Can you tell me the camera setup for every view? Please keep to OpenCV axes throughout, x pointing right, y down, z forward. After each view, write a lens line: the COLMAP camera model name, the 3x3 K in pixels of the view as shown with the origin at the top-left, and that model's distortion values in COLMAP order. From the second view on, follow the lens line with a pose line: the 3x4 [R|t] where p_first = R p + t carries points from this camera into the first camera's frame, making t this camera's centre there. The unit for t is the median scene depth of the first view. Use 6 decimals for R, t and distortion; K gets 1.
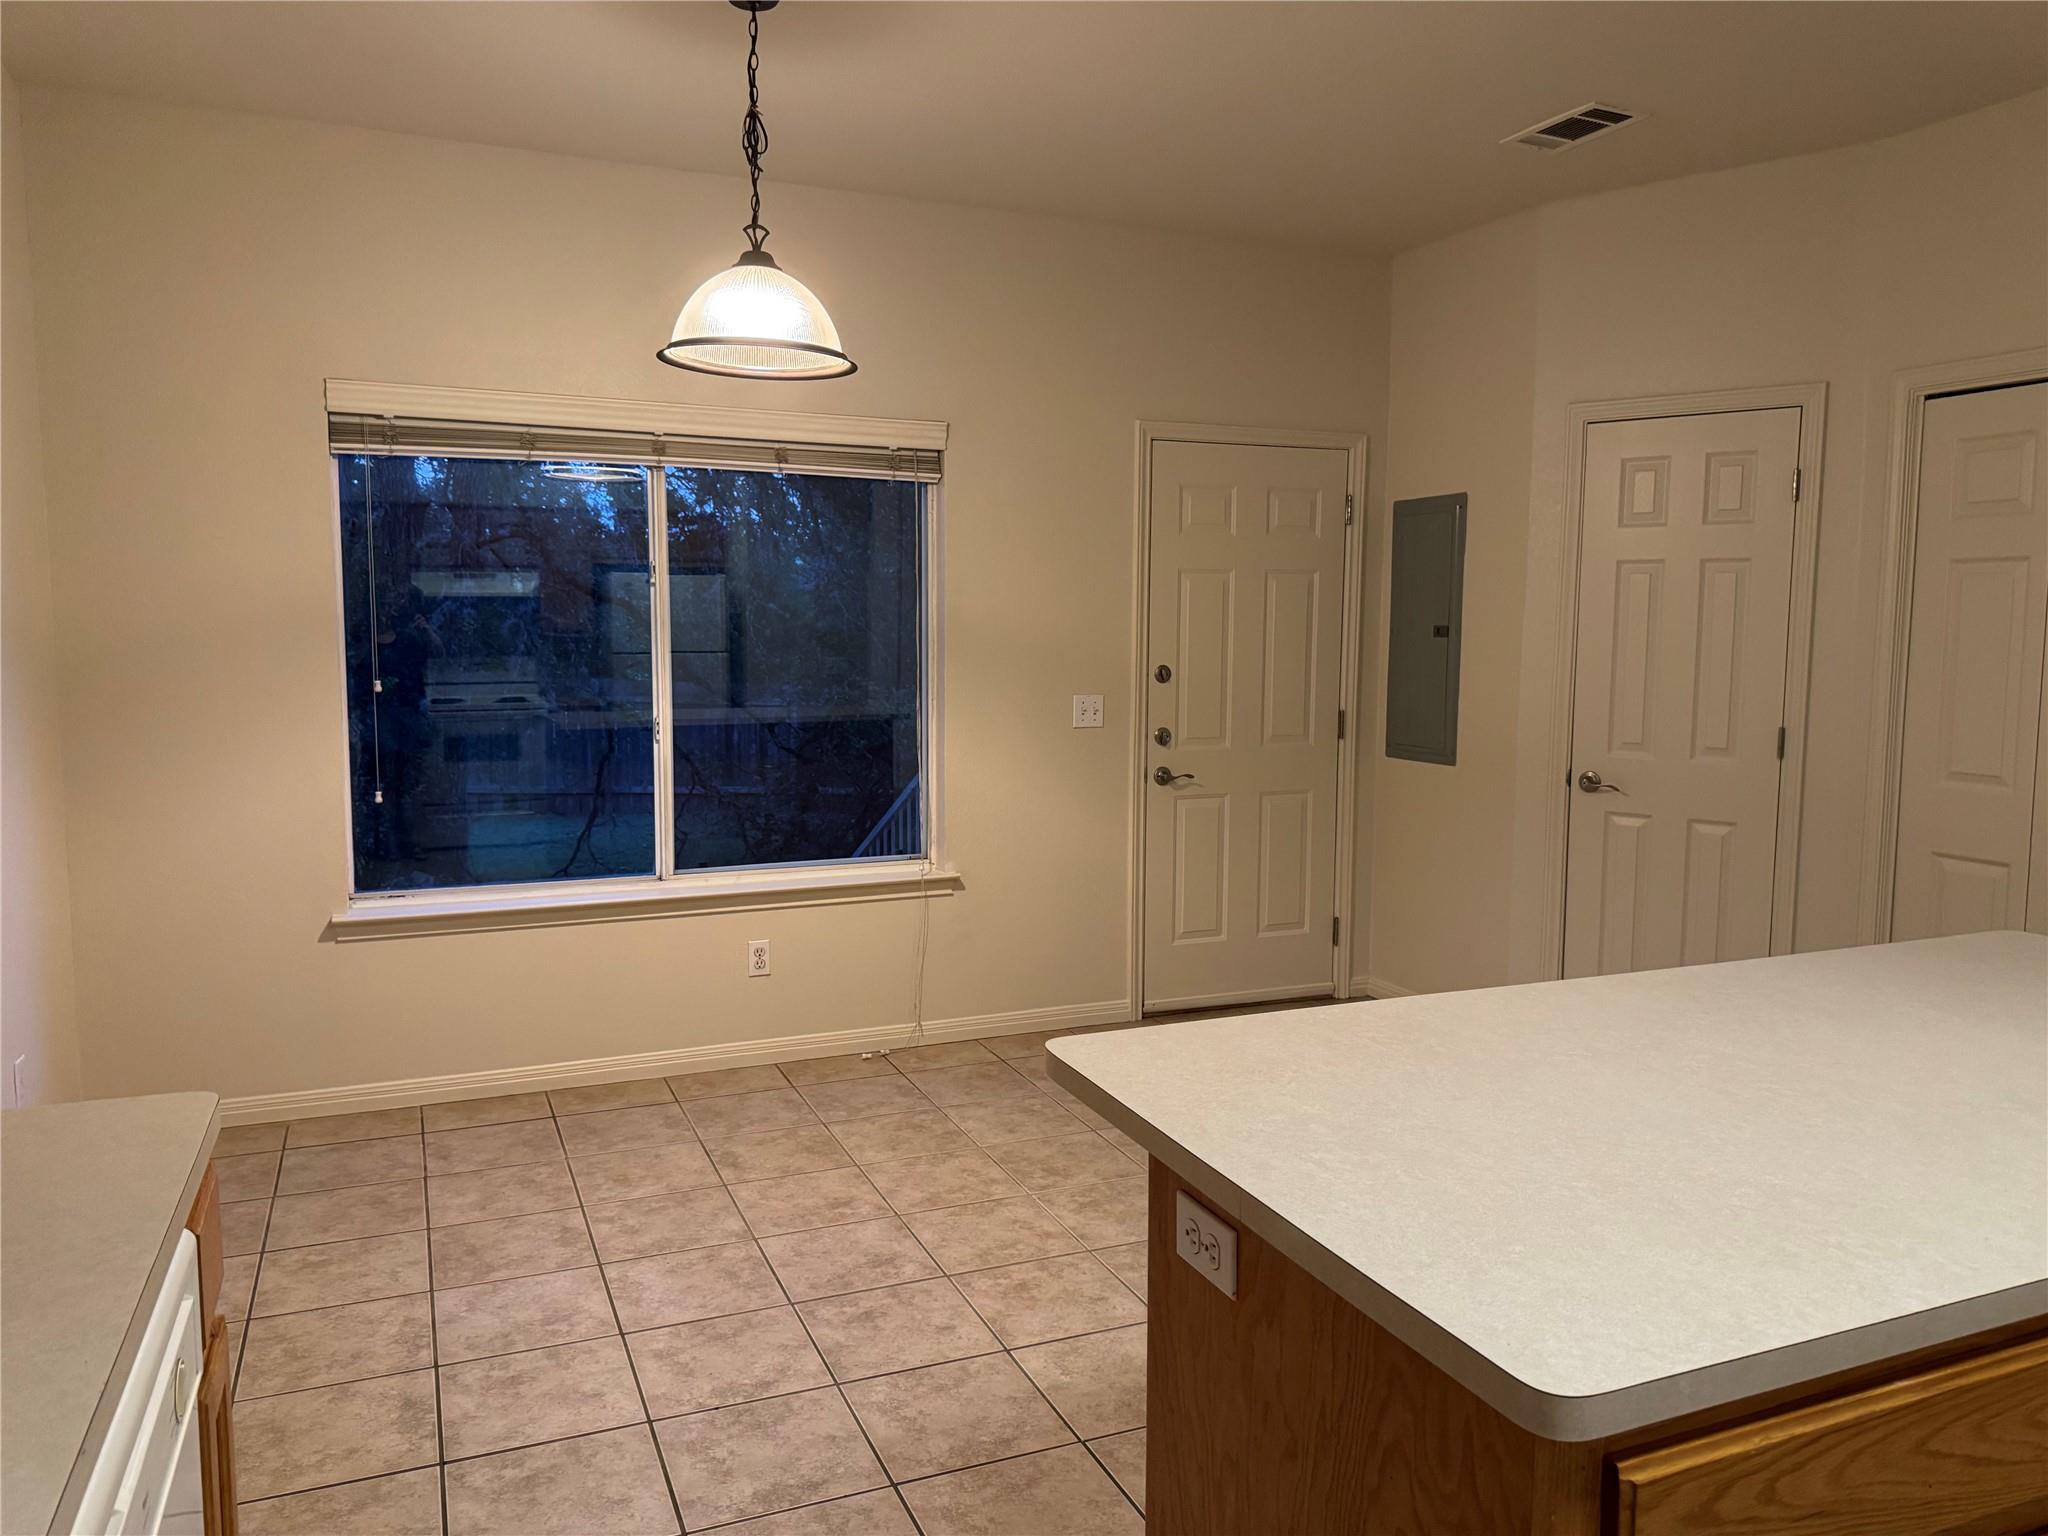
lens RADIAL K [[1455.9, 0, 1022.9], [0, 1455.9, 767.3], [0, 0, 1]] dist [0.069229, -0.089704]
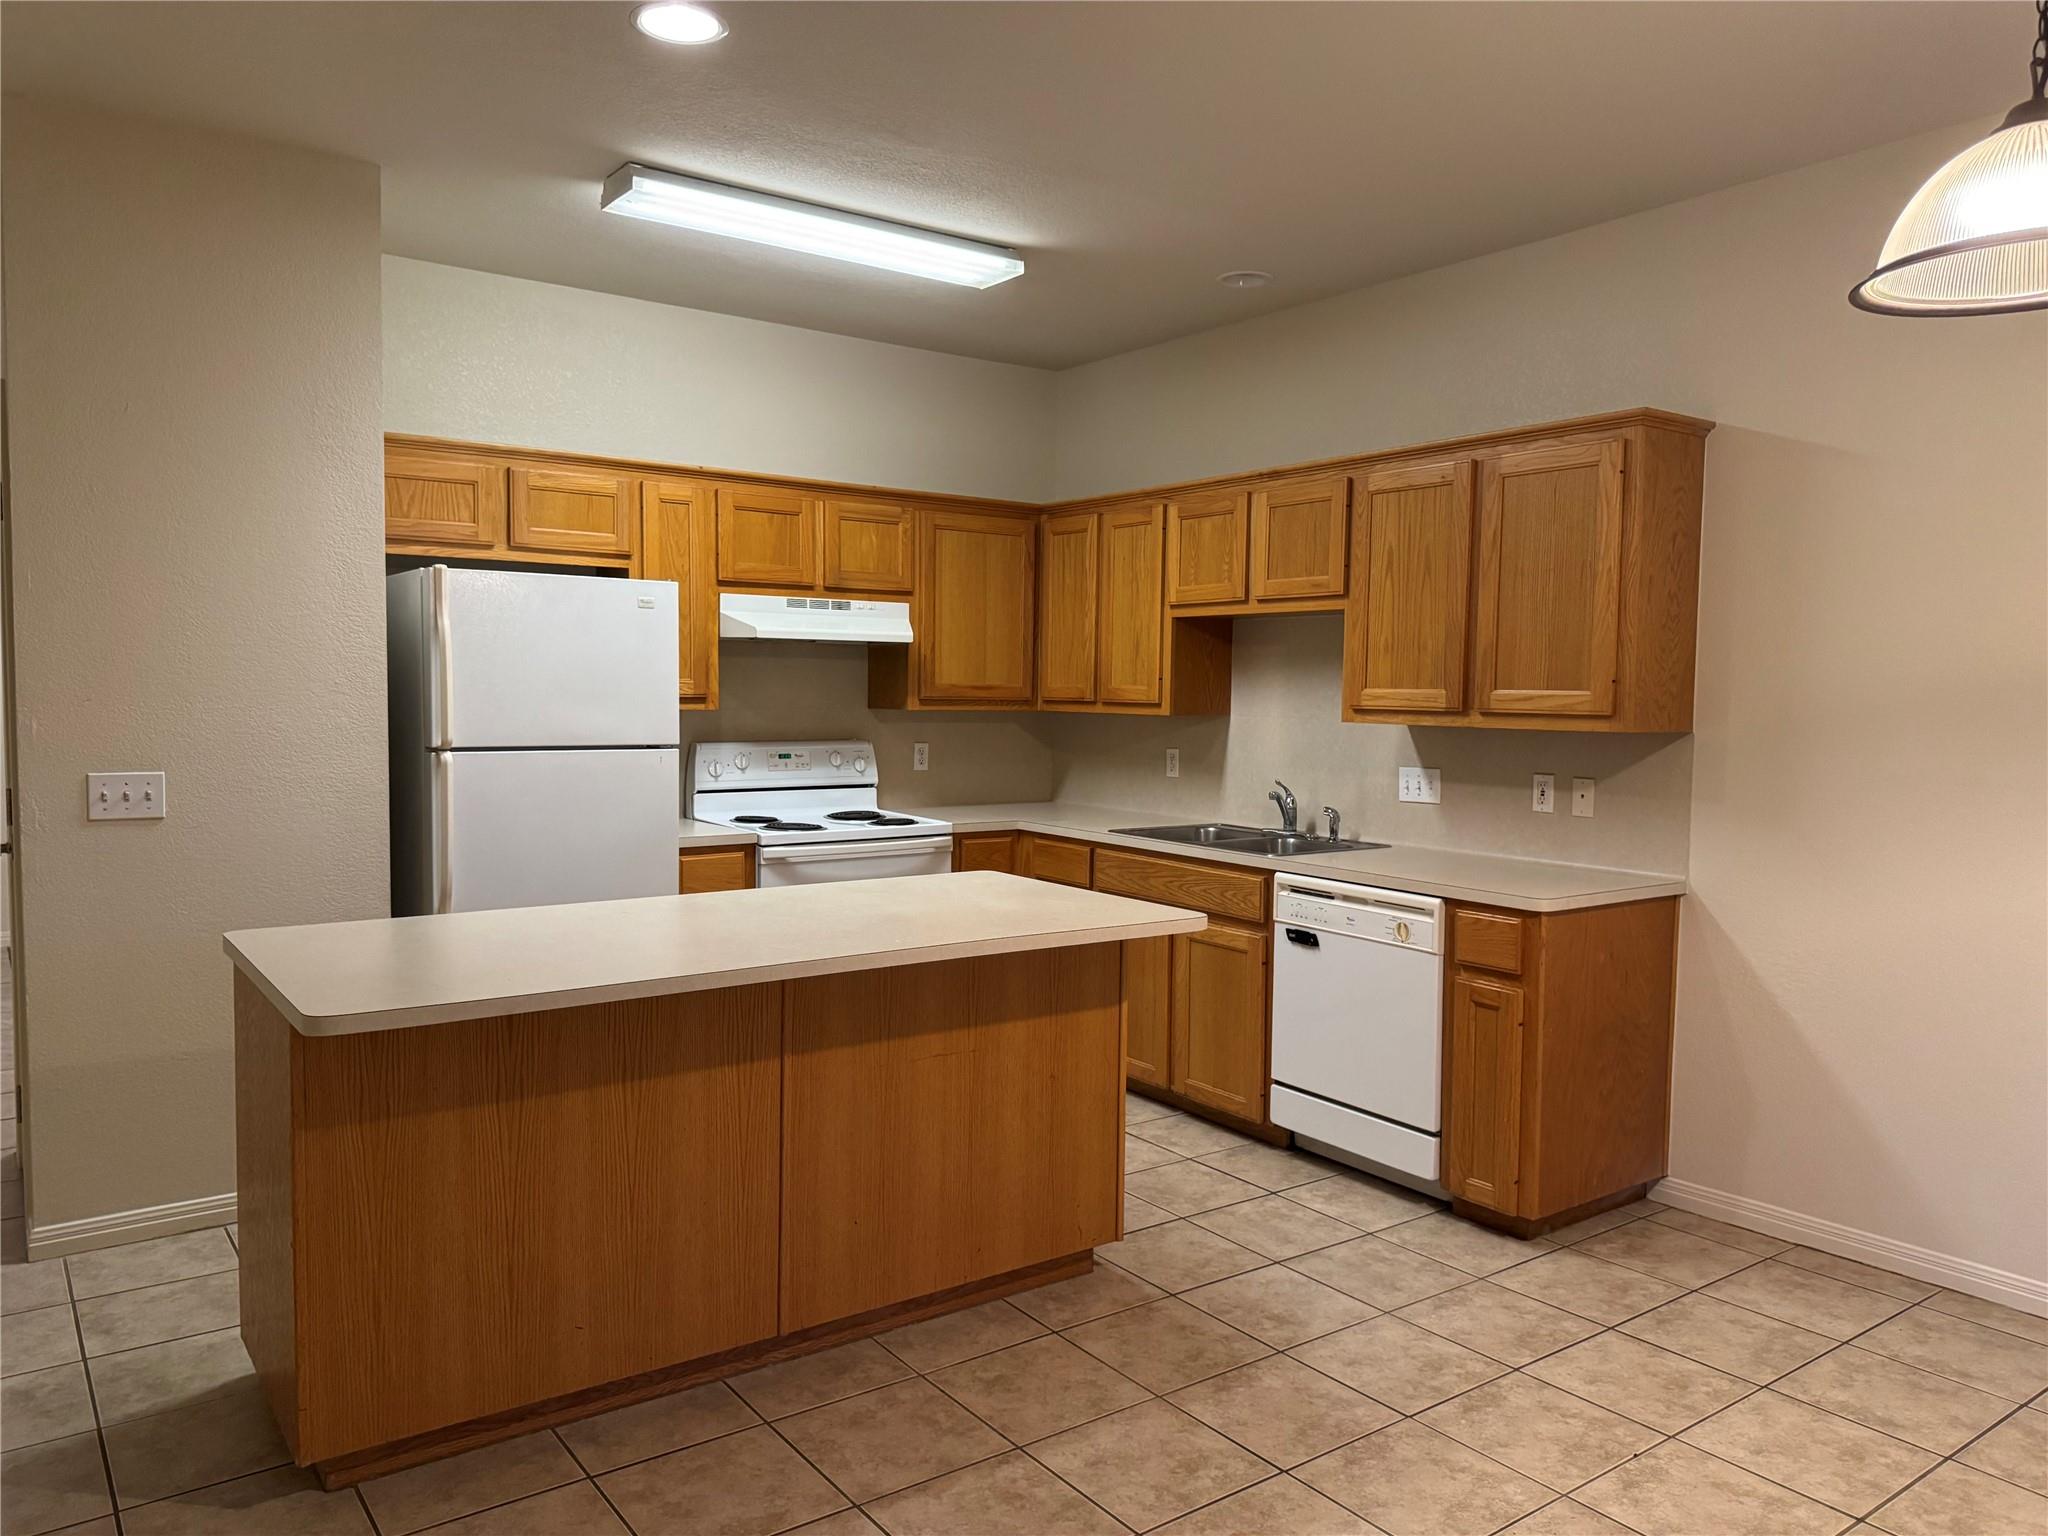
lens RADIAL K [[1455.9, 0, 1033.9], [0, 1455.9, 772.4], [0, 0, 1]] dist [0.069229, -0.089704]
pose [[-0.971050, -0.008067, -0.238739, 0.453467], [-0.048335, 0.985391, 0.163303, -0.179707], [0.233934, 0.170114, -0.957254, 1.838954]]
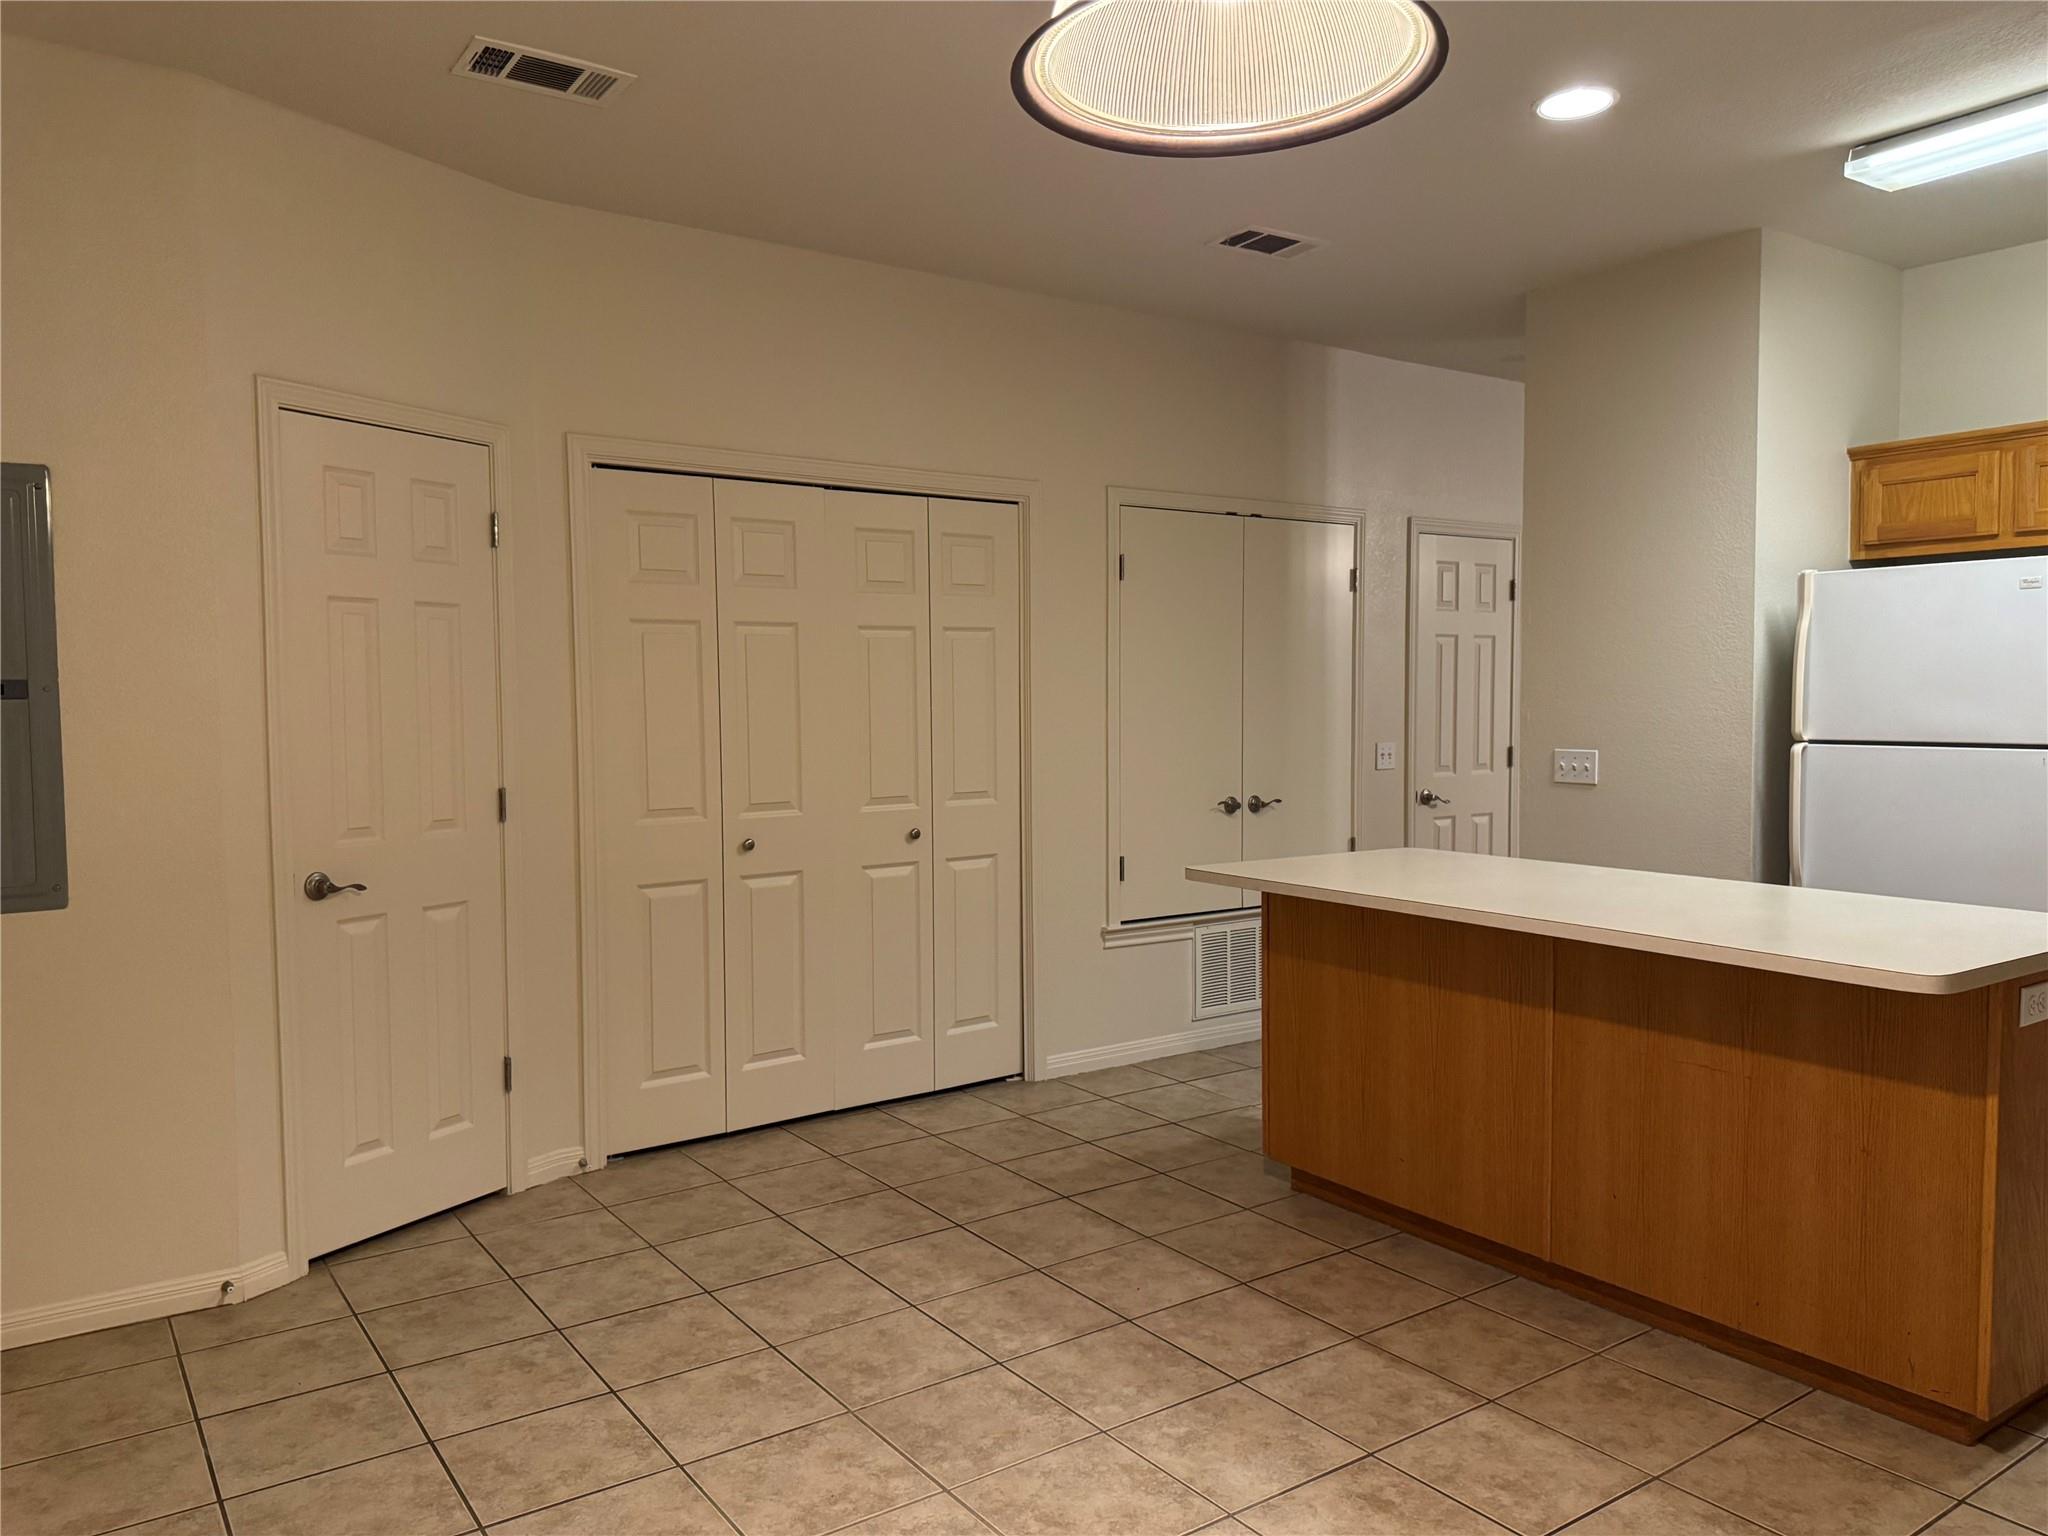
lens RADIAL K [[1455.9, 0, 1019.7], [0, 1455.9, 767.4], [0, 0, 1]] dist [0.069229, -0.089704]
pose [[-0.216482, -0.055601, 0.974702, -0.766328], [0.113578, 0.990163, 0.081709, -0.128910], [-0.969657, 0.128393, -0.208038, 1.418103]]
